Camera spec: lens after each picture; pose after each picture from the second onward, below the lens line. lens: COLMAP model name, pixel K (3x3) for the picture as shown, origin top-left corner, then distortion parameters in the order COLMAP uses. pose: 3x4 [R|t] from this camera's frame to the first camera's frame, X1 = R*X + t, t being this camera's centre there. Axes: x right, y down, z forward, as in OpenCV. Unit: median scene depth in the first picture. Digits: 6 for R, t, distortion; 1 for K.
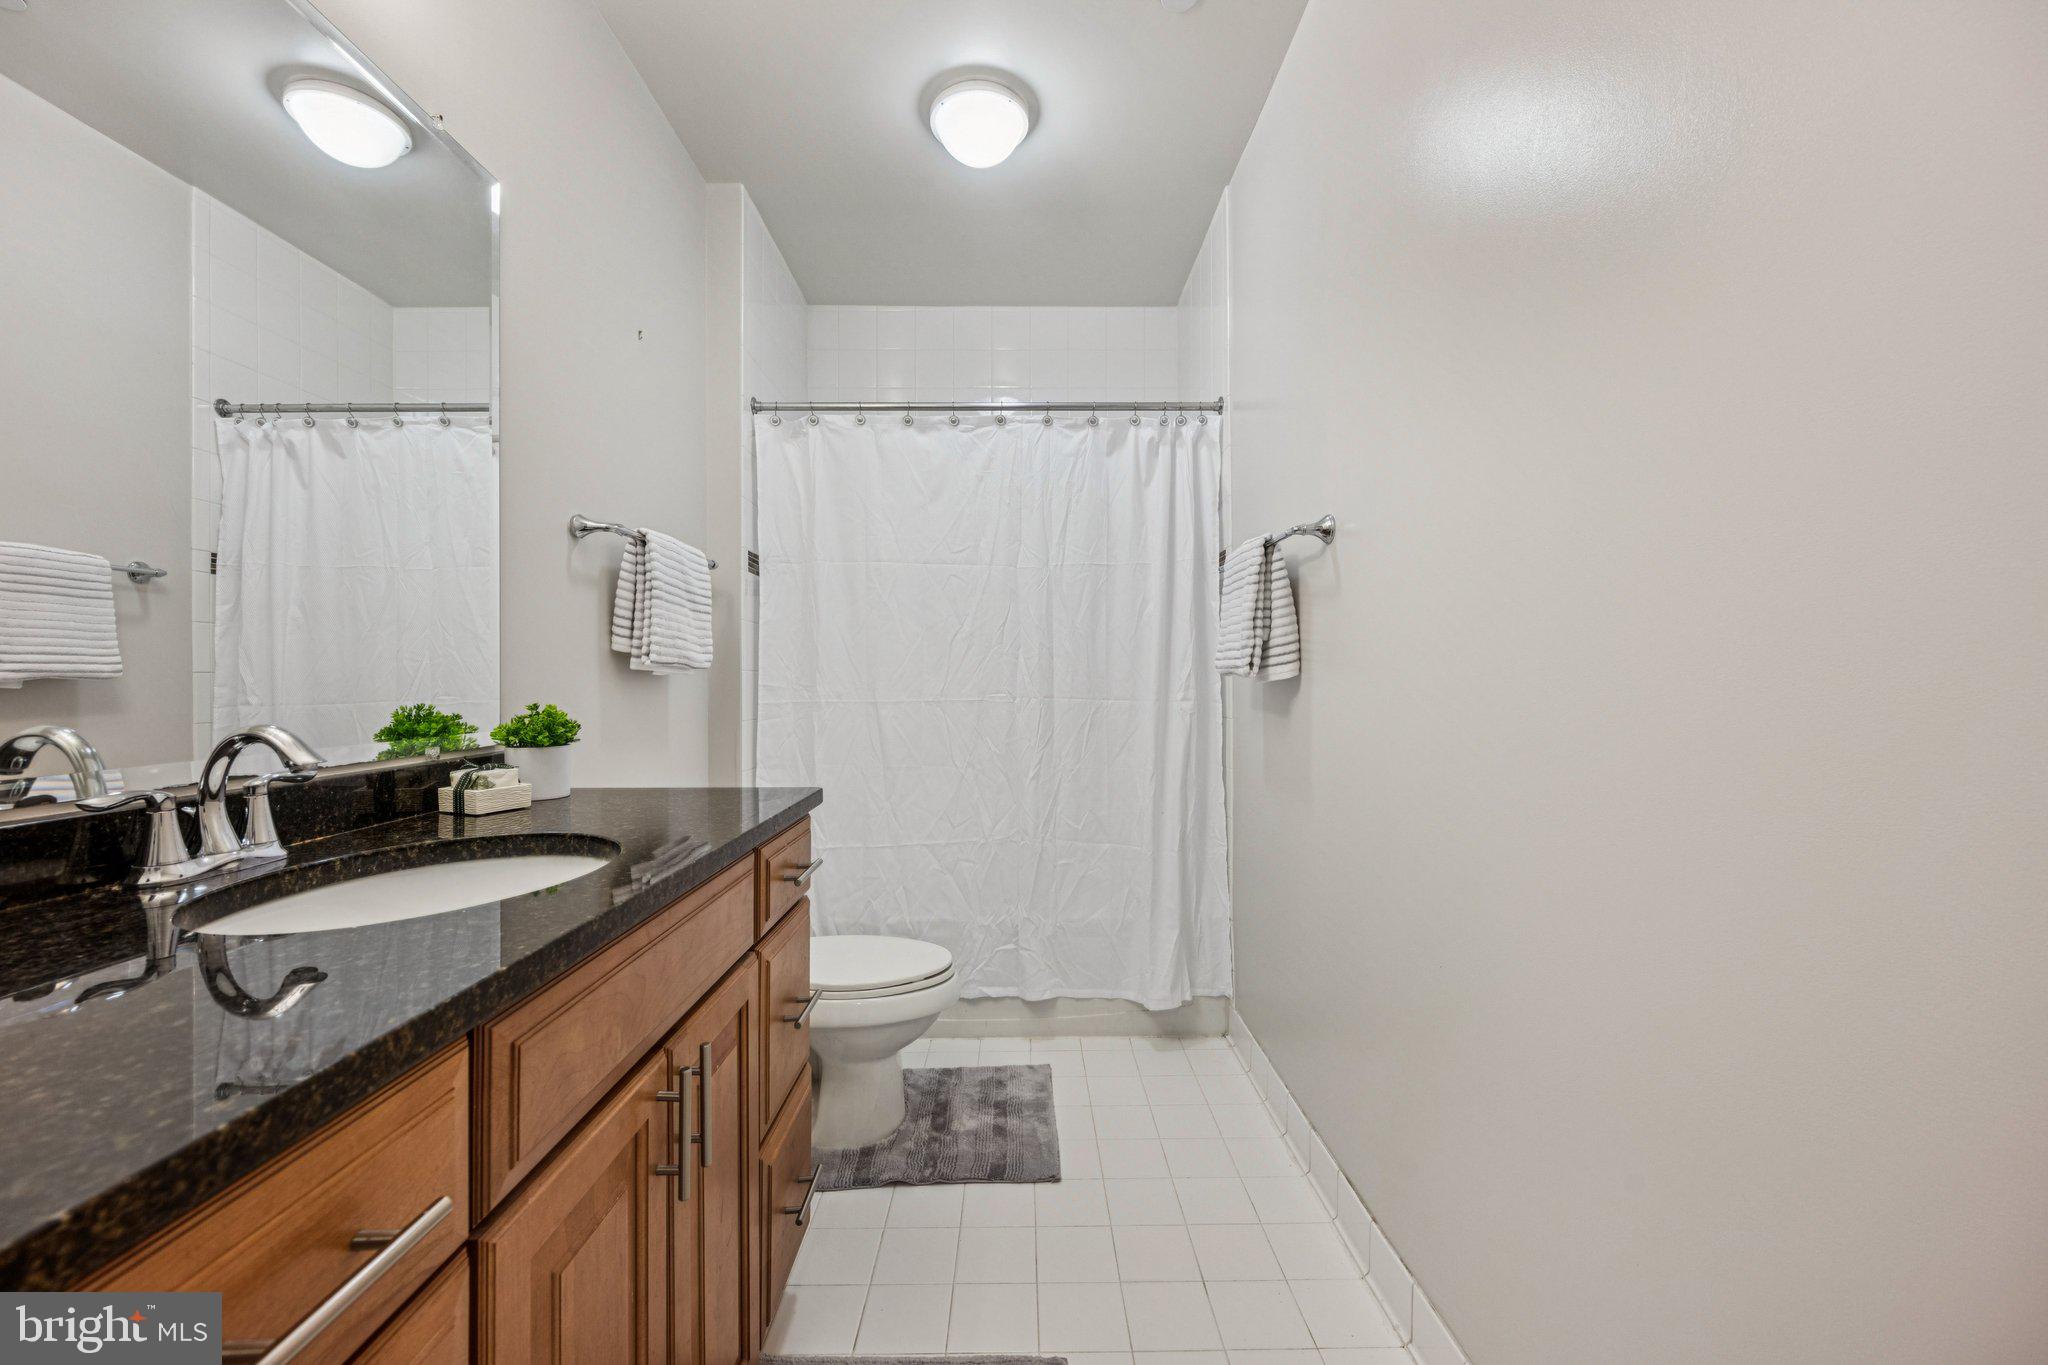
lens RADIAL K [[798.8, 0, 1015.7], [0, 798.8, 673.2], [0, 0, 1]] dist [-0.002058, -0.000360]
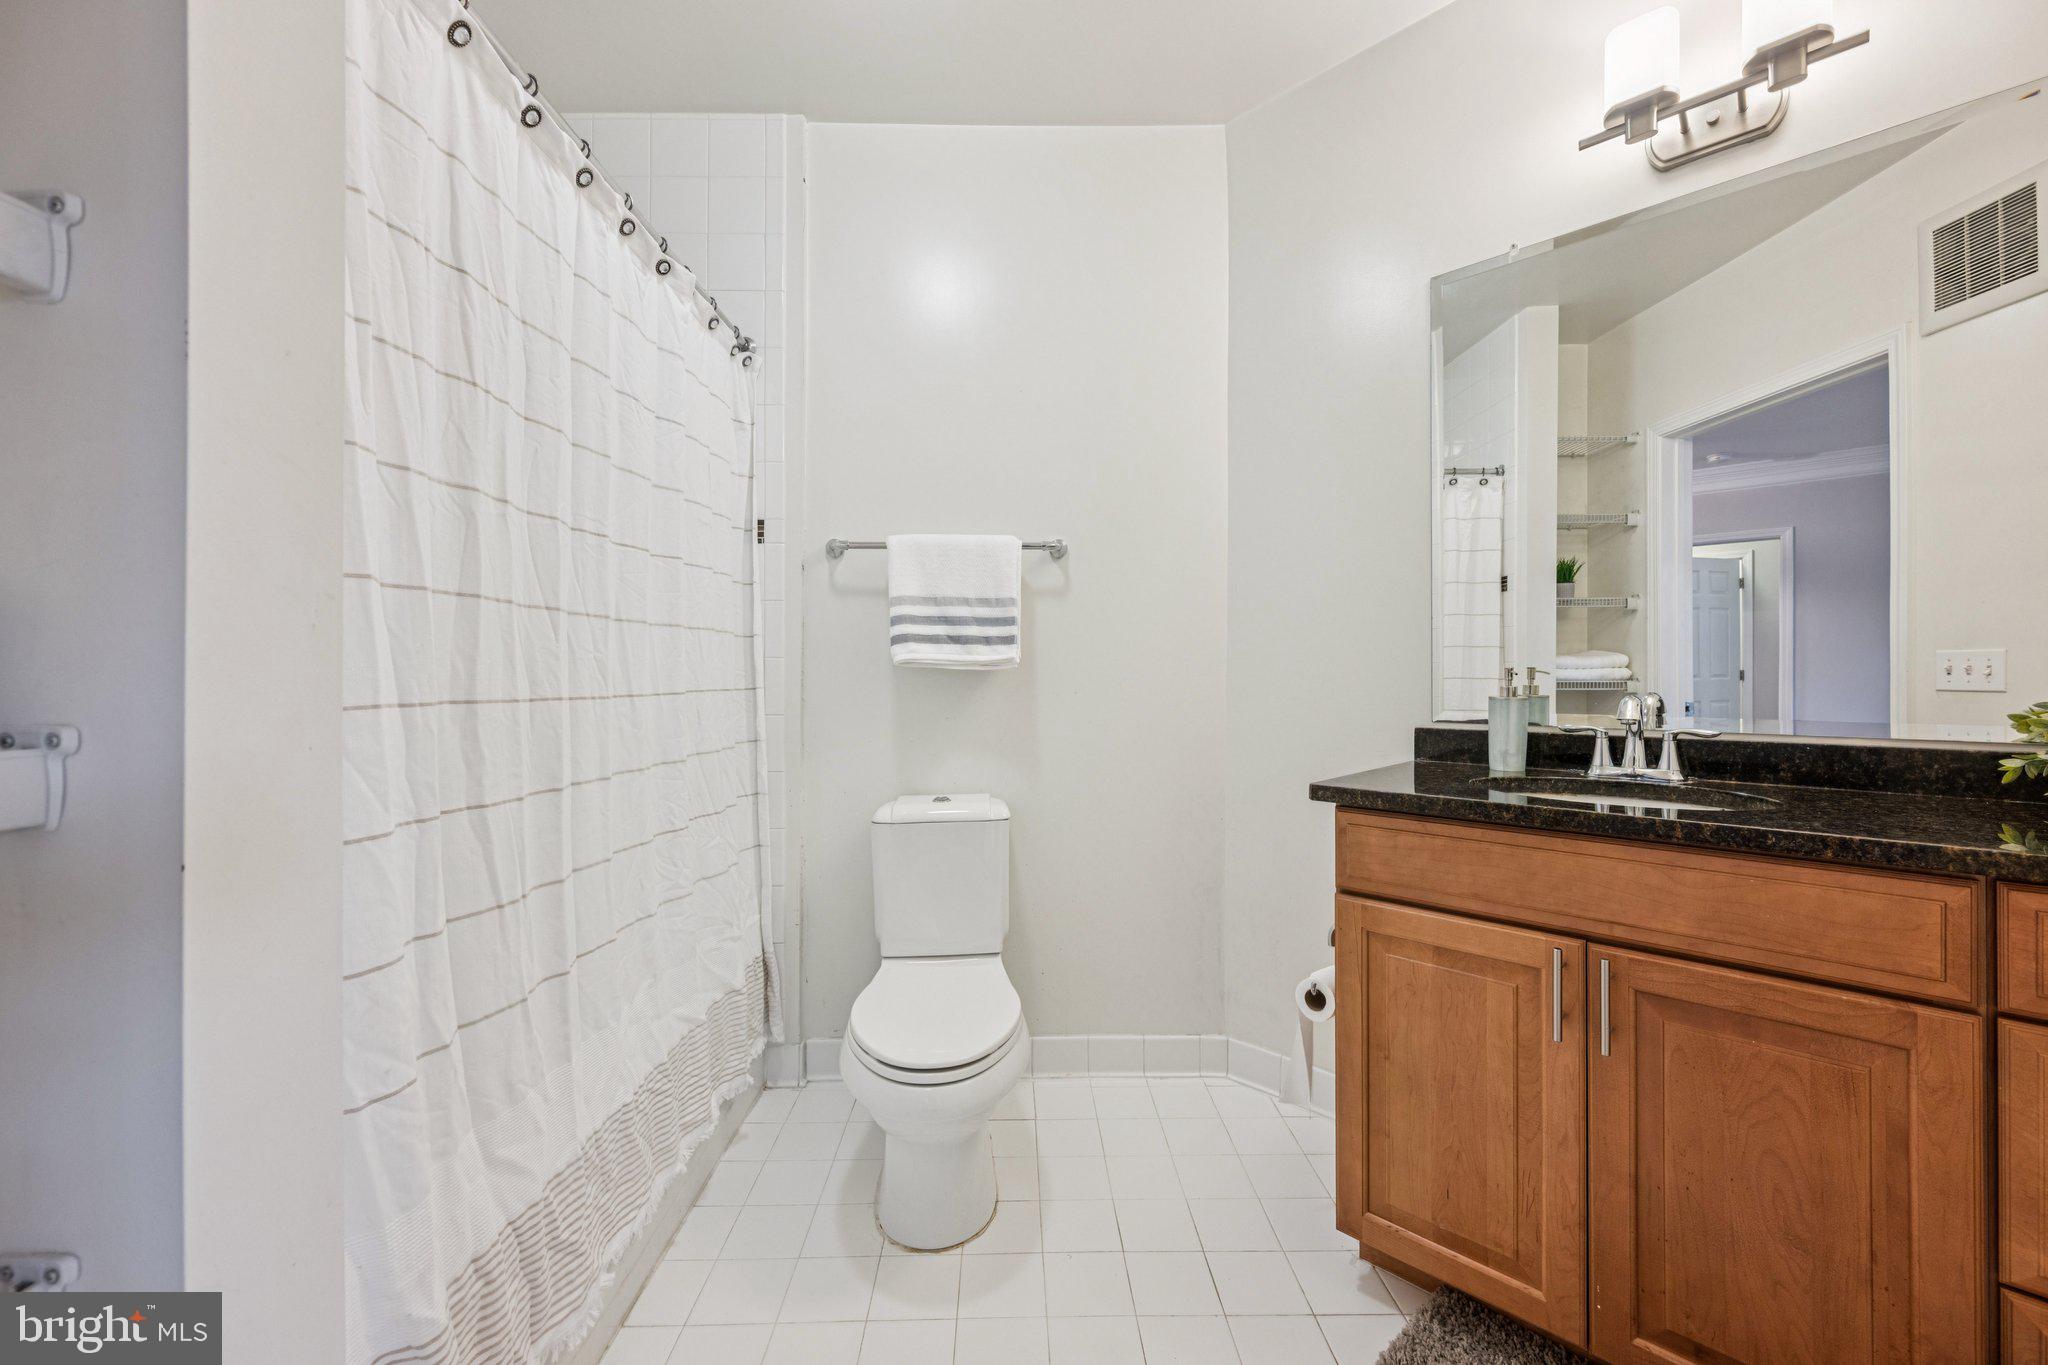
lens RADIAL K [[798.8, 0, 1021.1], [0, 798.8, 671.7], [0, 0, 1]] dist [-0.002058, -0.000360]
pose [[-0.710323, 0.011067, -0.703789, 0.497992], [0.018589, 0.999823, -0.003040, -0.004786], [0.703631, -0.015242, -0.710402, 0.528576]]
